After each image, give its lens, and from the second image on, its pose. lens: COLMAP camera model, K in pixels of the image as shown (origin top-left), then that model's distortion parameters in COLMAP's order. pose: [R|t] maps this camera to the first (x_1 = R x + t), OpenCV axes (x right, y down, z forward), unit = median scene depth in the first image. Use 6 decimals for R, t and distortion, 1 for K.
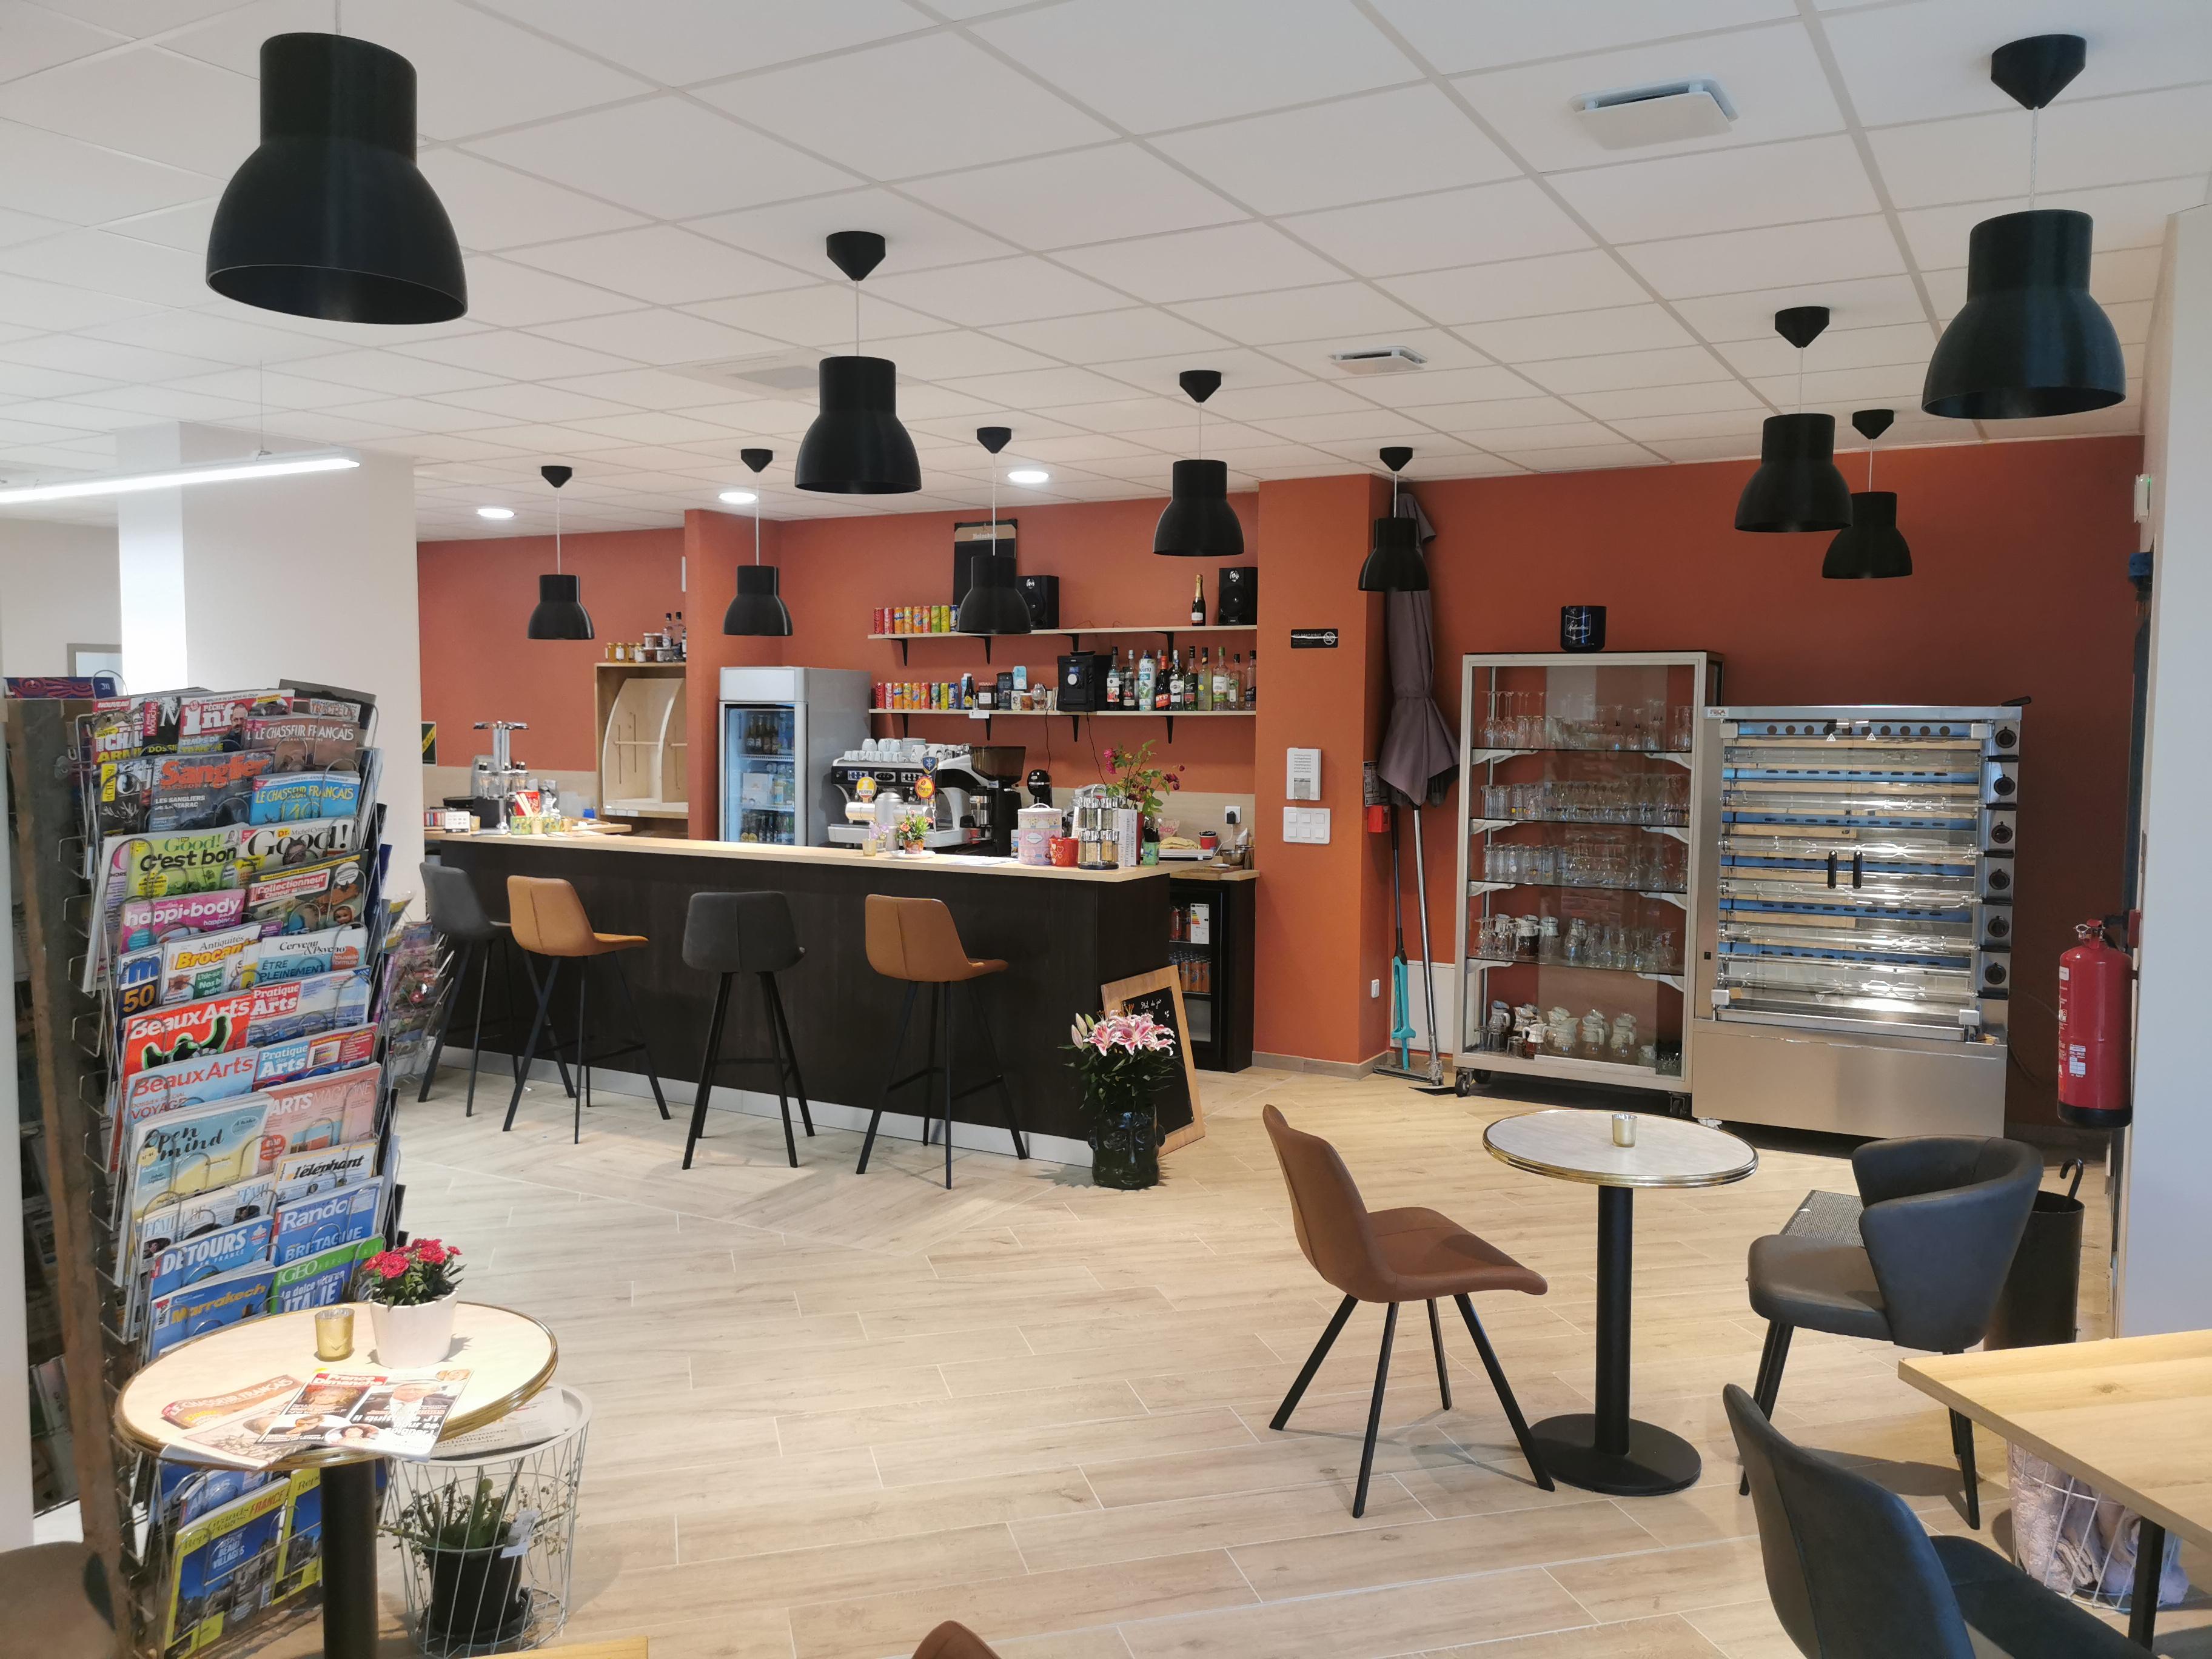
lens RADIAL K [[1701.1, 0, 1111.1], [0, 1701.1, 834.8], [0, 0, 1]] dist [0.059318, -0.061468]
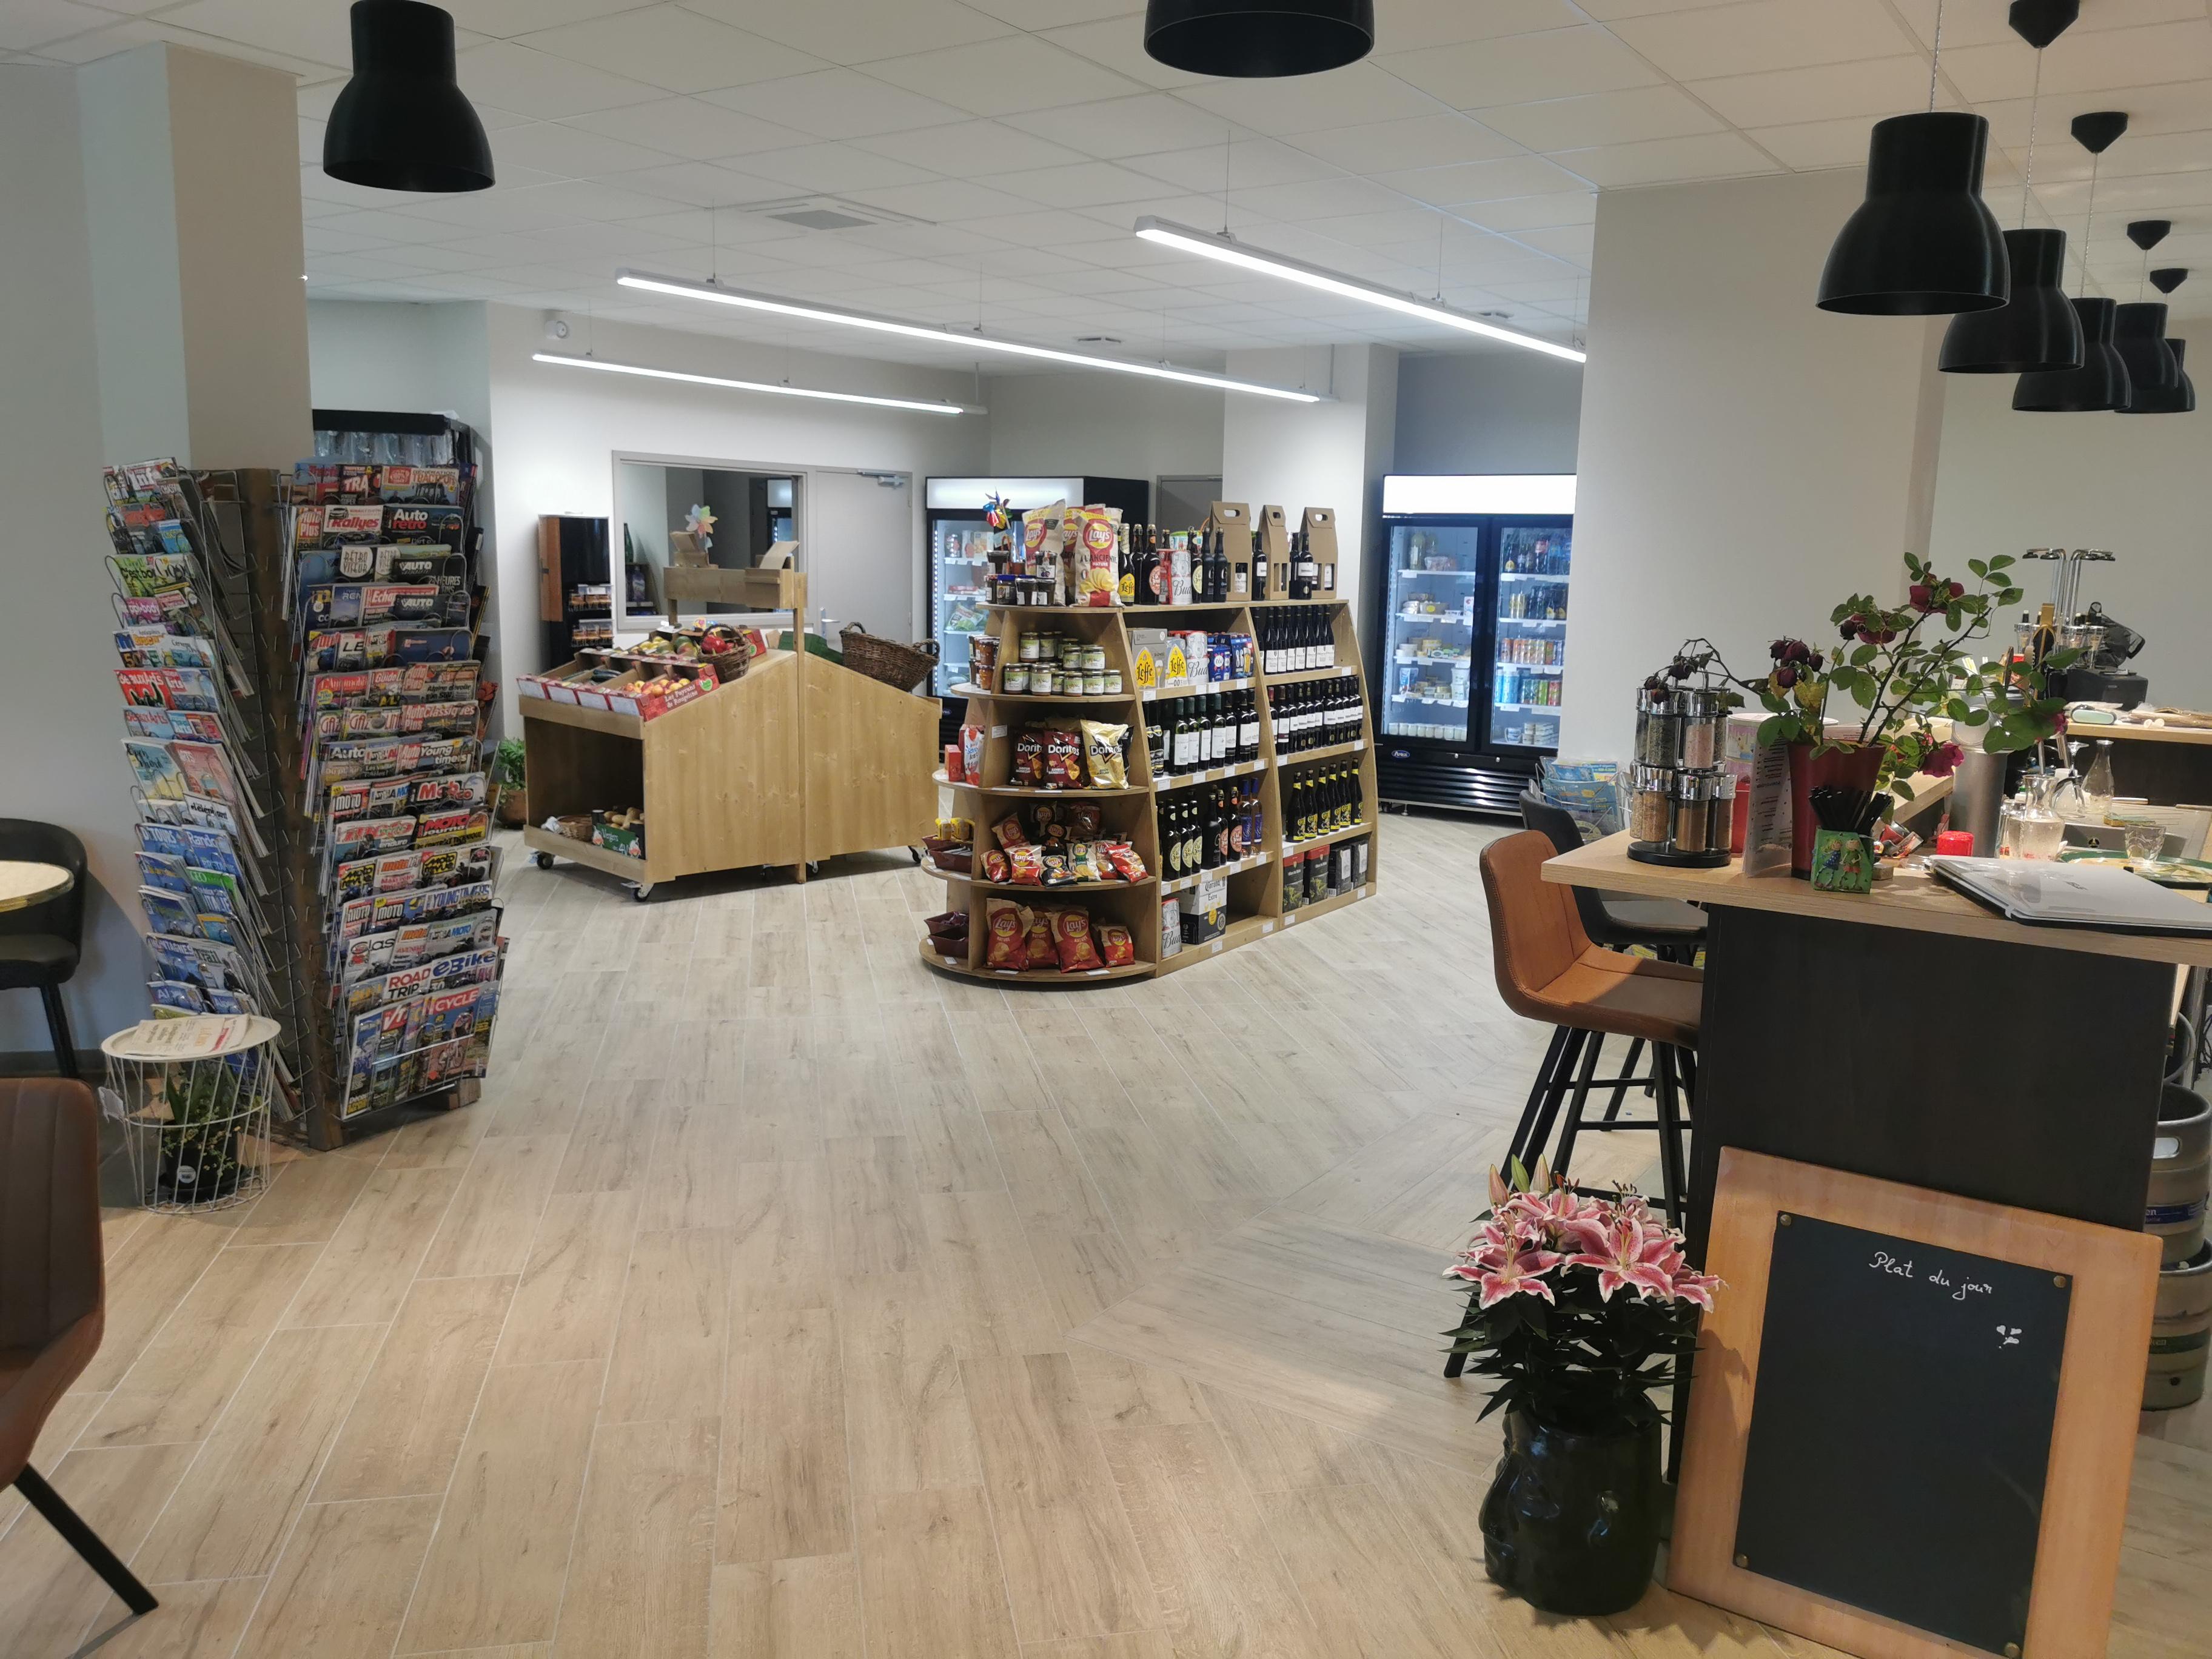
lens RADIAL K [[1701.1, 0, 1111.1], [0, 1701.1, 834.8], [0, 0, 1]] dist [0.059318, -0.061468]
pose [[-0.081182, 0.153598, -0.984793, 0.482781], [-0.096454, 0.982206, 0.161146, -0.045335], [0.992021, 0.108070, -0.064922, 1.032217]]
